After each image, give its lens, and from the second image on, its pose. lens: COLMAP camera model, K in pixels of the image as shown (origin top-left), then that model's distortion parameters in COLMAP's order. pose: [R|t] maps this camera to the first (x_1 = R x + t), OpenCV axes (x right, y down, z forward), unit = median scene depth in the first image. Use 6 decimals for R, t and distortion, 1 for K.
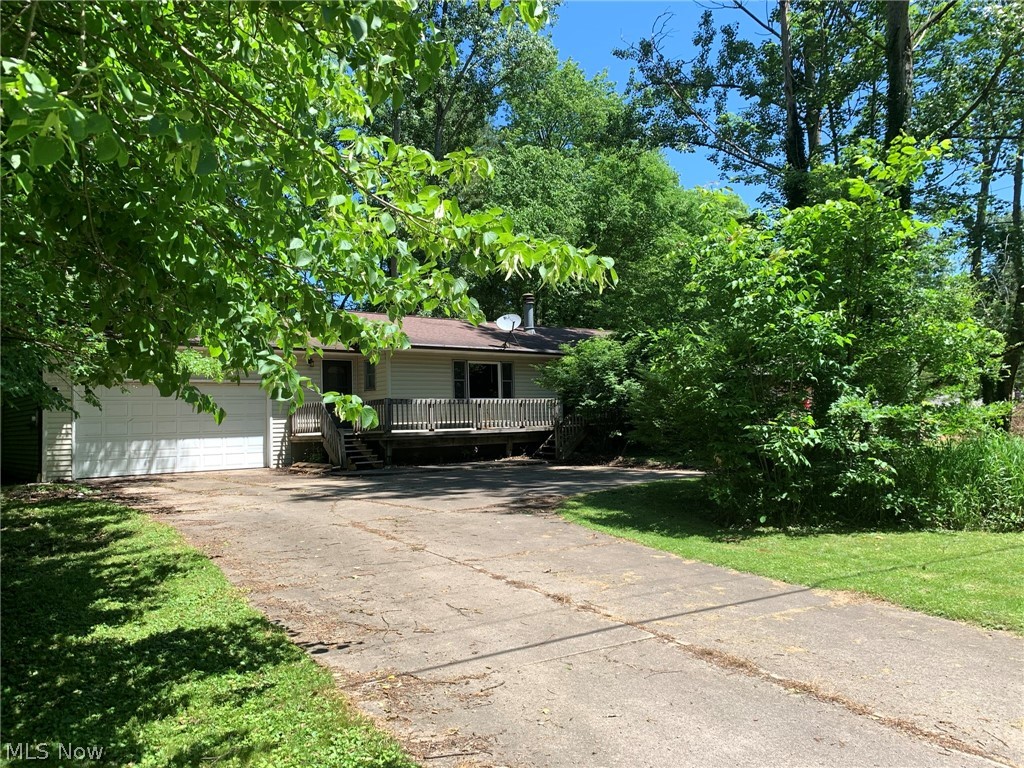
lens RADIAL K [[789.6, 0, 519.4], [0, 789.6, 379.6], [0, 0, 1]] dist [0.059790, -0.058809]
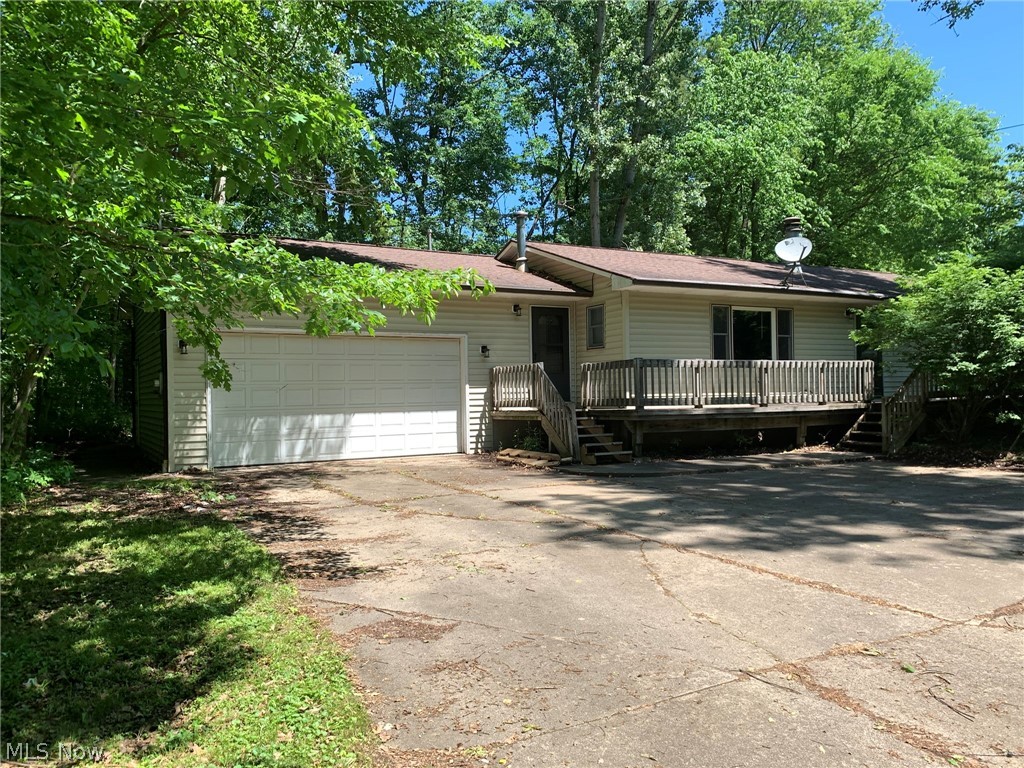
lens RADIAL K [[789.6, 0, 510.4], [0, 789.6, 387.1], [0, 0, 1]] dist [0.059790, -0.058809]
pose [[0.979968, 0.011223, -0.198837, -0.132885], [-0.001628, 0.998829, 0.048356, 0.015270], [0.199147, -0.047064, 0.978839, 0.307724]]
